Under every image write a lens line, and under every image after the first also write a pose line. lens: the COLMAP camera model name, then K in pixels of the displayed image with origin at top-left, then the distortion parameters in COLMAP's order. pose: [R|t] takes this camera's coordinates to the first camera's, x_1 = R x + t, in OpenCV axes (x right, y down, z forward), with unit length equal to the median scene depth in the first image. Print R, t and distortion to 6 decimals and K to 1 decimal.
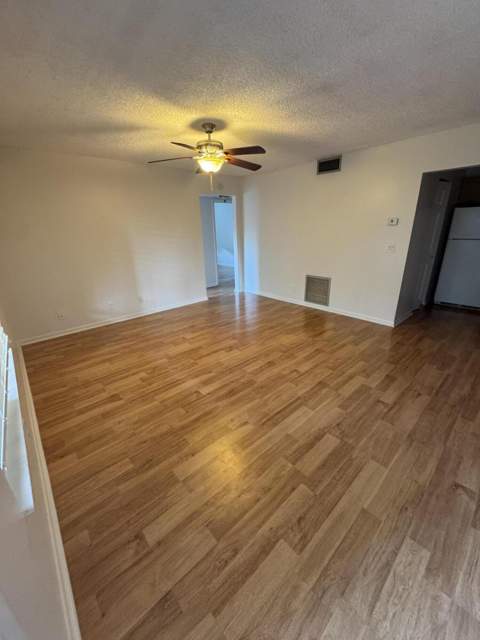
lens RADIAL K [[254.1, 0, 241.0], [0, 254.1, 320.2], [0, 0, 1]] dist [-0.006602, 0.000549]
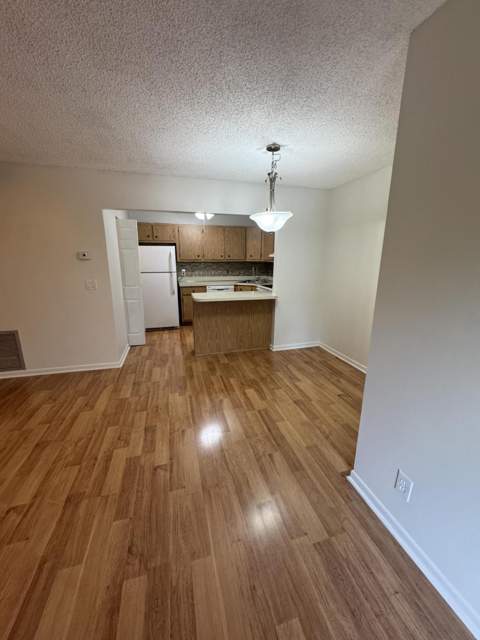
lens RADIAL K [[254.1, 0, 241.0], [0, 254.1, 320.2], [0, 0, 1]] dist [-0.006602, 0.000549]
pose [[0.445211, -0.184151, 0.876285, 0.032503], [0.291955, 0.954998, 0.052360, -0.082554], [-0.846492, 0.232525, 0.478939, 0.220866]]
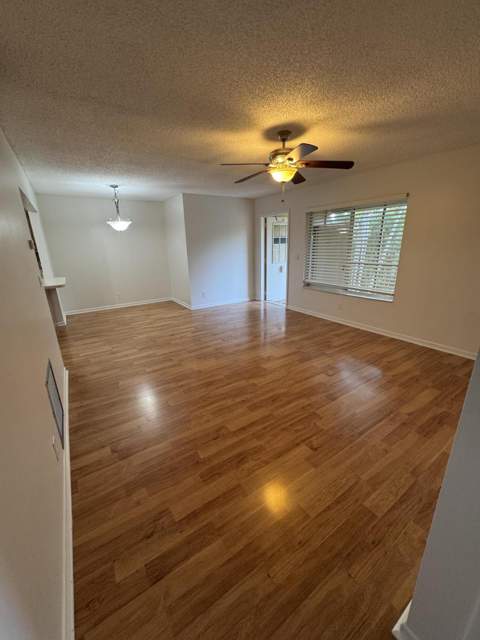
lens RADIAL K [[254.1, 0, 241.0], [0, 254.1, 320.2], [0, 0, 1]] dist [-0.006602, 0.000549]
pose [[-0.988560, 0.006402, 0.150695, -0.104104], [0.095379, 0.800512, 0.591678, -0.765928], [-0.116846, 0.599282, -0.791964, 2.130531]]
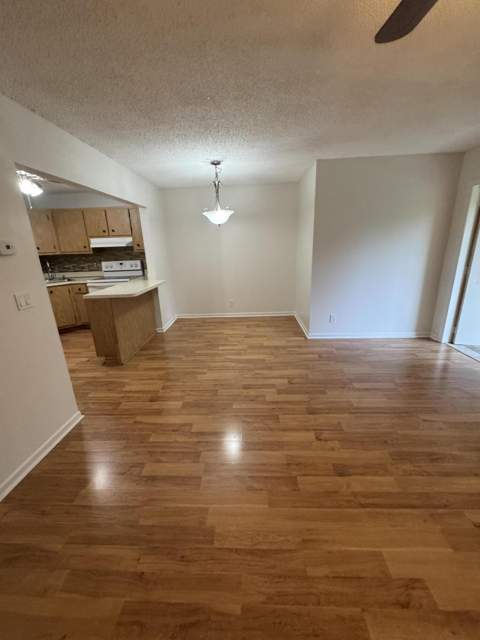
lens RADIAL K [[254.1, 0, 241.0], [0, 254.1, 320.2], [0, 0, 1]] dist [-0.006602, 0.000549]
pose [[-0.713753, -0.152765, 0.683534, -0.068369], [0.288601, 0.825075, 0.485758, -0.502779], [-0.638173, 0.543980, -0.544812, 1.388853]]
